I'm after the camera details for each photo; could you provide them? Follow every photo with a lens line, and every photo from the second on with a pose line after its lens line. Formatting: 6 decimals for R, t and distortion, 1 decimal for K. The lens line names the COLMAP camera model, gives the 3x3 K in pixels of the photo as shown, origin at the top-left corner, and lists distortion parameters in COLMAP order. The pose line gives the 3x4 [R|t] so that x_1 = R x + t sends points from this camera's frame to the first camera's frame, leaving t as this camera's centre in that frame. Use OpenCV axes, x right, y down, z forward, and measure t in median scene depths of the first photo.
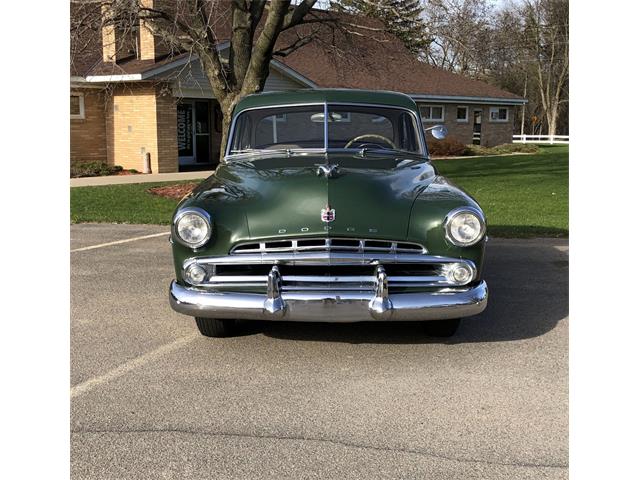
lens RADIAL K [[816.6, 0, 319.9], [0, 816.6, 254.8], [0, 0, 1]] dist [0.078127, 0.000000]
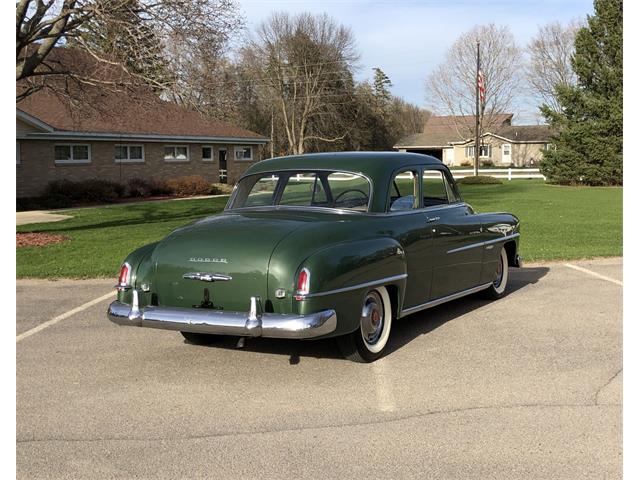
lens RADIAL K [[867.3, 0, 318.6], [0, 867.3, 241.4], [0, 0, 1]] dist [0.011789, 0.000000]
pose [[0.959628, -0.044523, 0.277725, 0.007450], [0.061616, 0.996685, -0.053124, 0.001036], [-0.274440, 0.068091, 0.959191, -0.083208]]
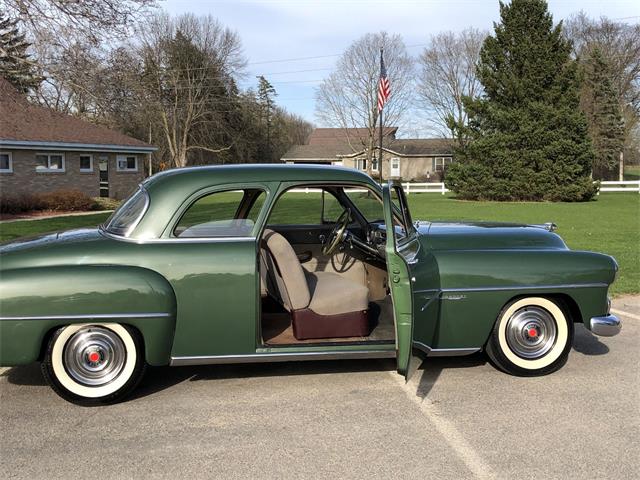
lens RADIAL K [[875.7, 0, 338.3], [0, 875.7, 243.4], [0, 0, 1]] dist [0.025762, 0.000000]
pose [[0.899012, -0.046932, 0.435402, 0.002981], [0.077986, 0.995506, -0.053718, -0.022538], [-0.430924, 0.082248, 0.898632, 0.065208]]
